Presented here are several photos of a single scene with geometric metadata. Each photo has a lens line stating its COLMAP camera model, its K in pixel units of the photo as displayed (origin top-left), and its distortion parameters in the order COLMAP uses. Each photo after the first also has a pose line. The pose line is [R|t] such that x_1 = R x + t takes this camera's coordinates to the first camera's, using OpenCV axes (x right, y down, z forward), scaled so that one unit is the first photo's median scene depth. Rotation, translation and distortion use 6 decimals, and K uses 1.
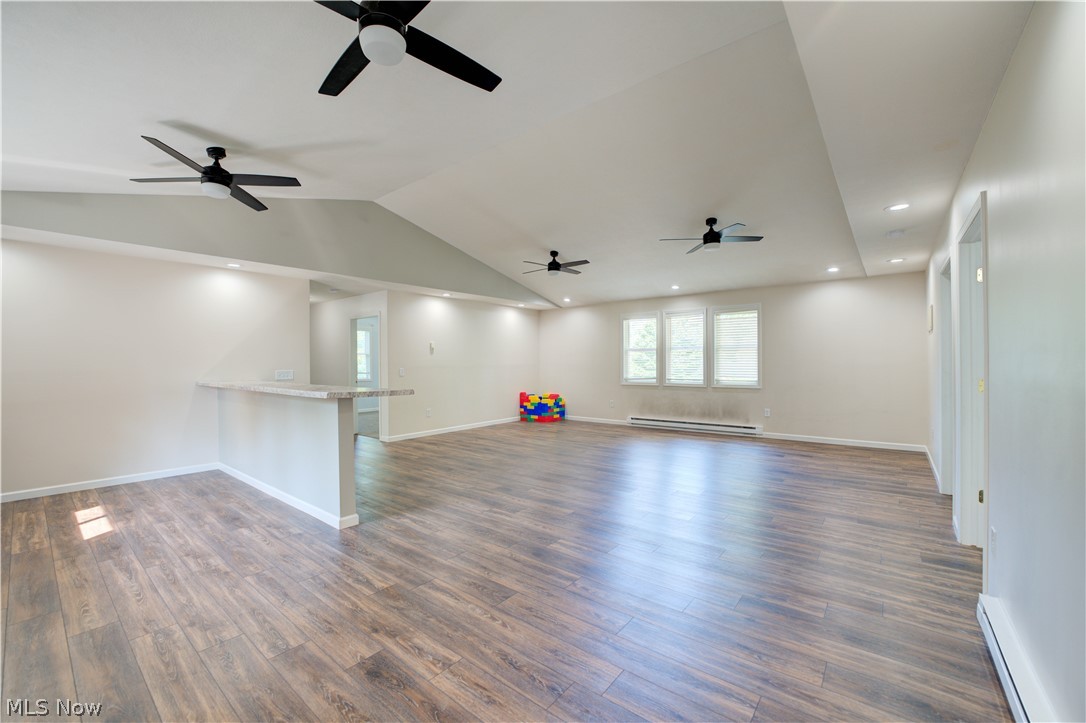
lens RADIAL K [[436.0, 0, 541.9], [0, 436.0, 365.5], [0, 0, 1]] dist [-0.033109, 0.005696]
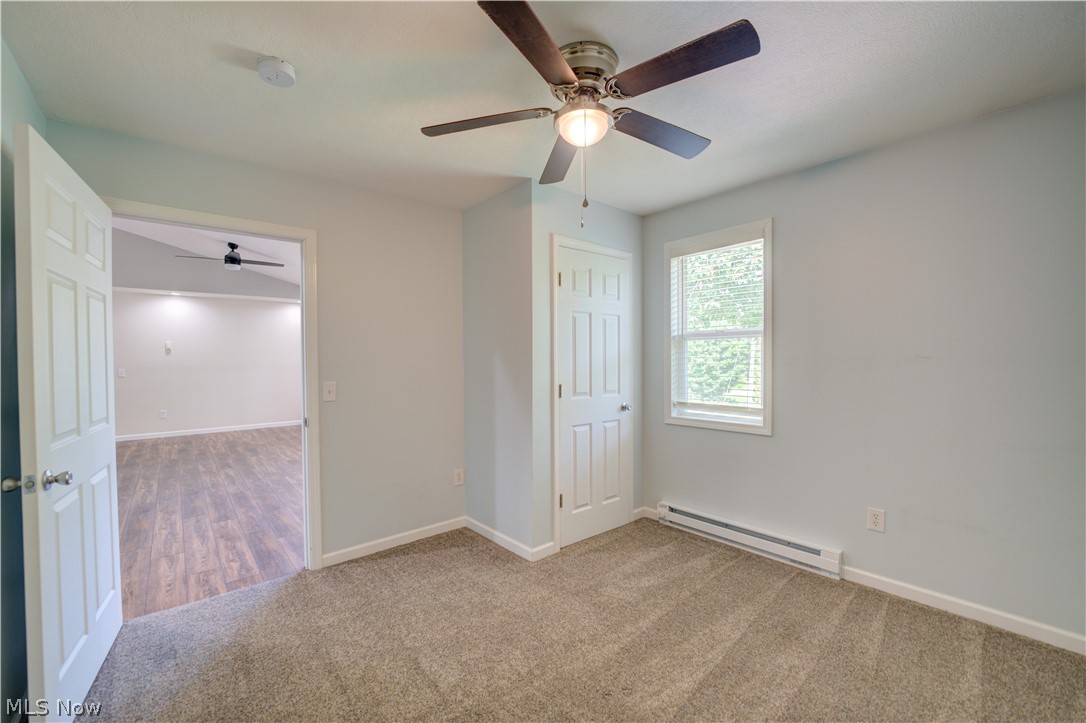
lens RADIAL K [[436.0, 0, 541.9], [0, 436.0, 365.5], [0, 0, 1]] dist [-0.033109, 0.005696]
pose [[0.983924, 0.003185, -0.178558, 0.809356], [-0.000567, 0.999892, 0.014708, -0.017591], [0.178586, -0.014371, 0.983819, 0.218483]]
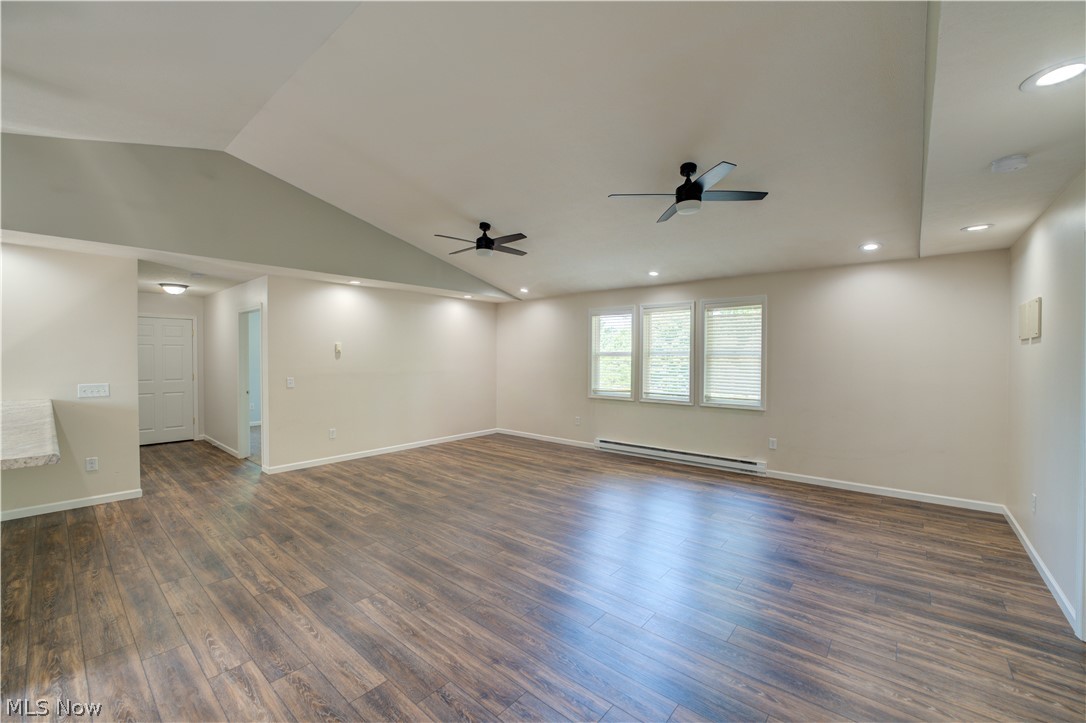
lens RADIAL K [[436.0, 0, 541.9], [0, 436.0, 365.5], [0, 0, 1]] dist [-0.033109, 0.005696]
pose [[0.999630, 0.010418, -0.025117, 0.142510], [-0.010067, 0.999851, 0.014047, -0.030501], [0.025260, -0.013789, 0.999586, 0.251990]]
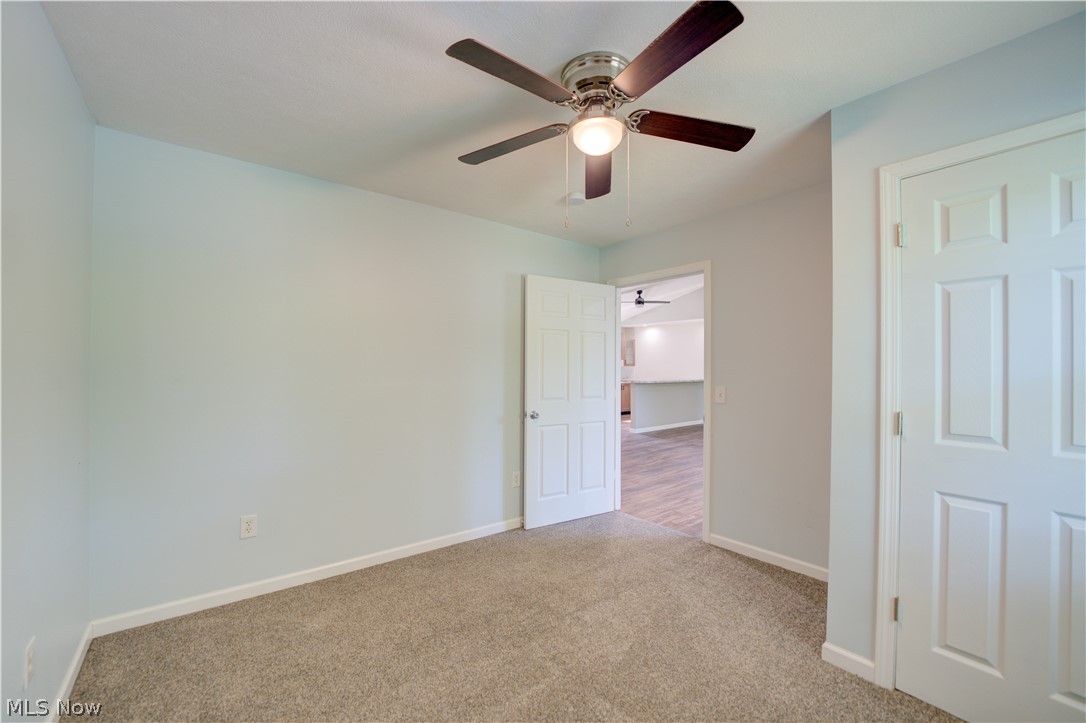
lens RADIAL K [[436.0, 0, 541.9], [0, 436.0, 365.5], [0, 0, 1]] dist [-0.033109, 0.005696]
pose [[-0.217001, 0.003511, -0.976165, 1.030779], [-0.002644, 0.999988, 0.004184, -0.020519], [0.976168, 0.003489, -0.216989, 0.483118]]
